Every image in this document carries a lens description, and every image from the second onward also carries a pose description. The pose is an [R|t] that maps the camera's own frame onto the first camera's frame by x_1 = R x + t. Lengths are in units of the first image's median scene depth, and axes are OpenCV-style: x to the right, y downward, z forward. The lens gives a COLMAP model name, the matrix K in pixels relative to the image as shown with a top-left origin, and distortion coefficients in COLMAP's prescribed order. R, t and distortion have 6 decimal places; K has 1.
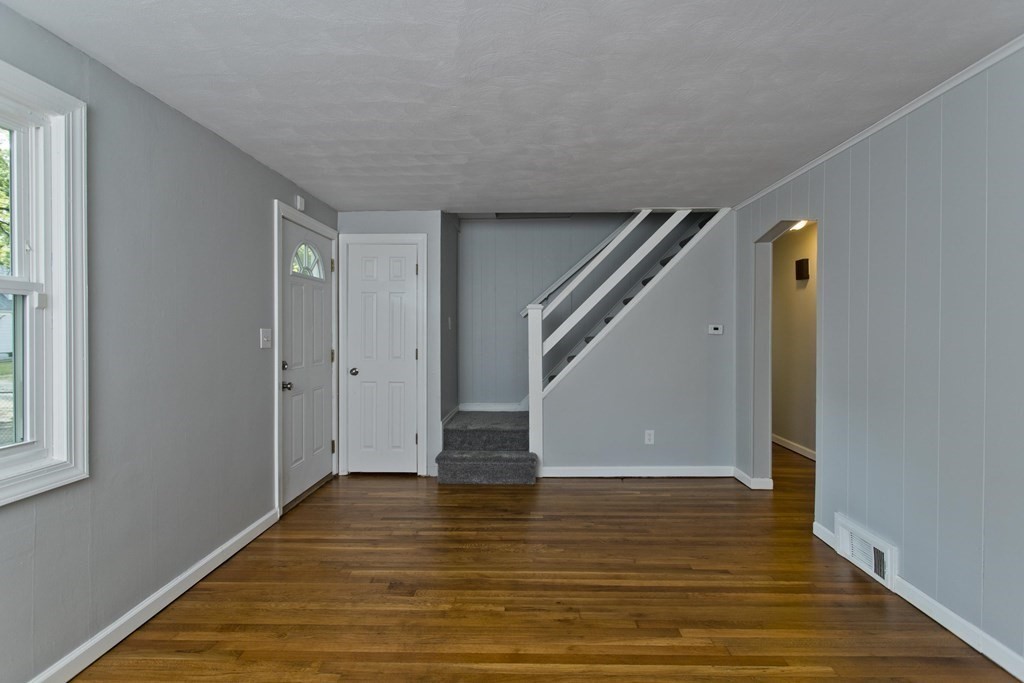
lens RADIAL K [[494.8, 0, 512.5], [0, 494.8, 337.4], [0, 0, 1]] dist [0.000487, 0.001409]
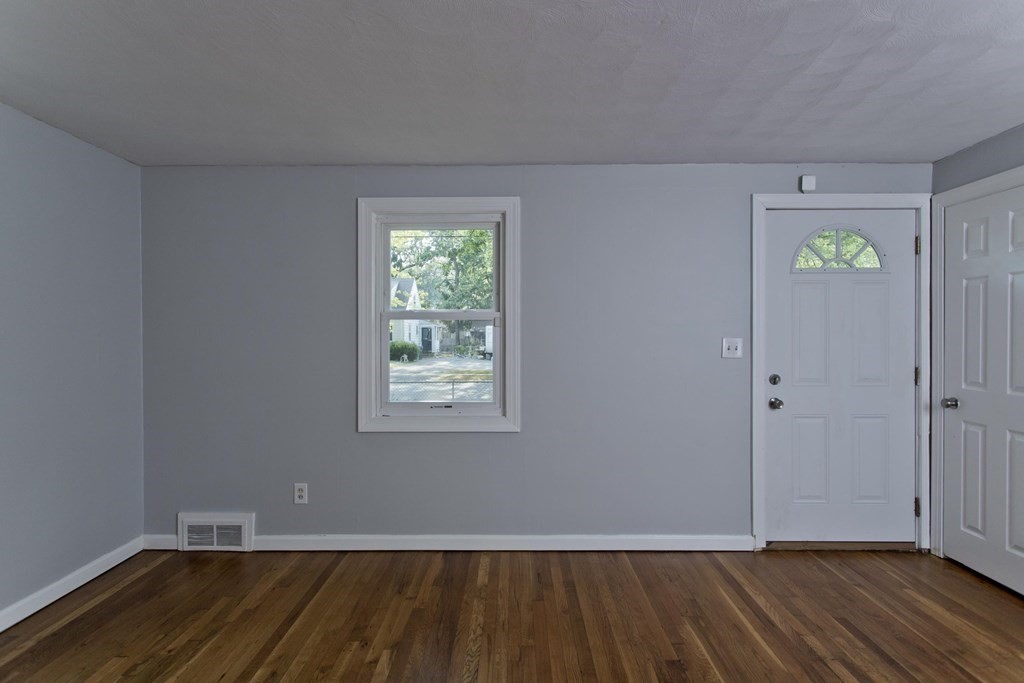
lens RADIAL K [[481.1, 0, 512.0], [0, 481.1, 341.5], [0, 0, 1]] dist [-0.000131, 0.001050]
pose [[0.008458, 0.007557, -0.999936, 0.425187], [-0.010509, 0.999917, 0.007468, -0.013426], [0.999909, 0.010445, 0.008537, 0.592348]]
